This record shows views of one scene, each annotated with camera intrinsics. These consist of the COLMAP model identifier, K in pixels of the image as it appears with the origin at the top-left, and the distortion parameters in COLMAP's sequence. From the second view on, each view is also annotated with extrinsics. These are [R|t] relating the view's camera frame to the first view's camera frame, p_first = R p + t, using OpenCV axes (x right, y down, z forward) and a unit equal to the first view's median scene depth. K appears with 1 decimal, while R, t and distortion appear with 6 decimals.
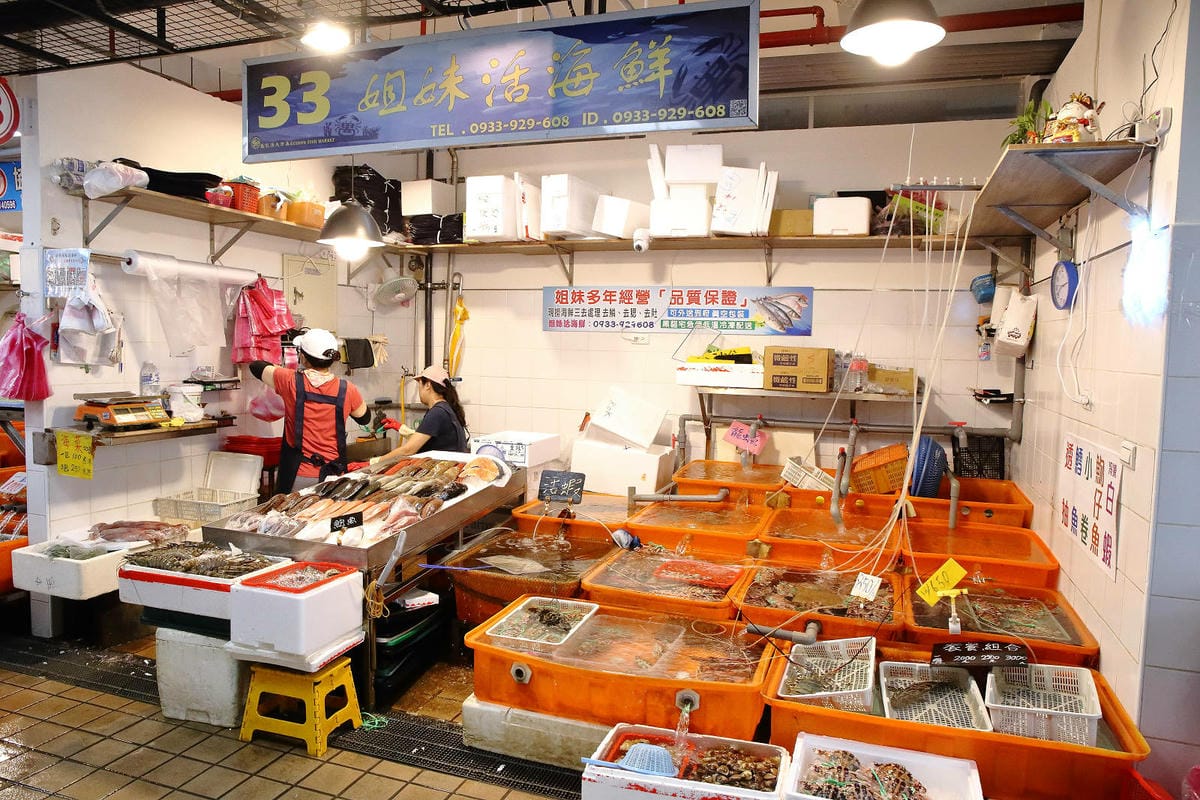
lens RADIAL K [[808.6, 0, 600.0], [0, 808.6, 400.0], [0, 0, 1]] dist [-0.067301, 0.000978]
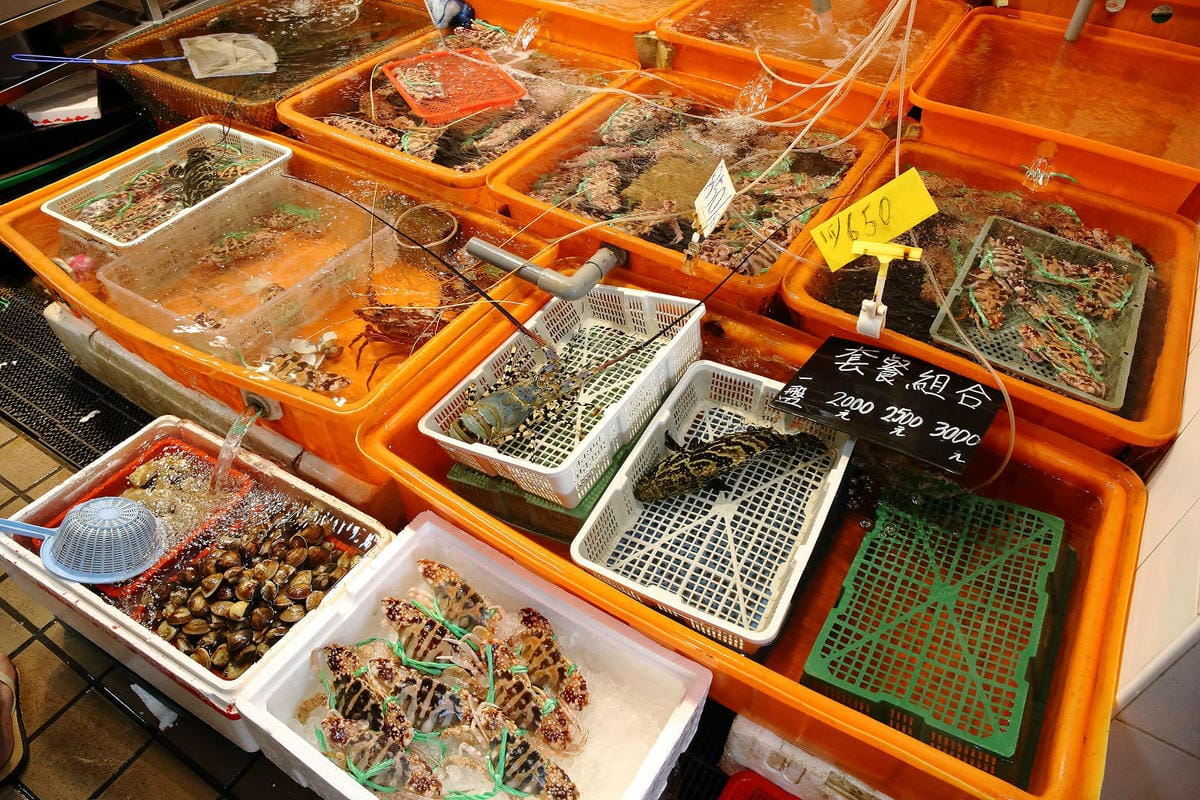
lens RADIAL K [[808.6, 0, 600.0], [0, 808.6, 400.0], [0, 0, 1]] dist [-0.067301, 0.000978]
pose [[0.976791, 0.149798, -0.153100, 0.321477], [-0.016236, 0.764500, 0.644419, 0.022807], [0.213578, -0.626977, 0.749189, 0.512241]]
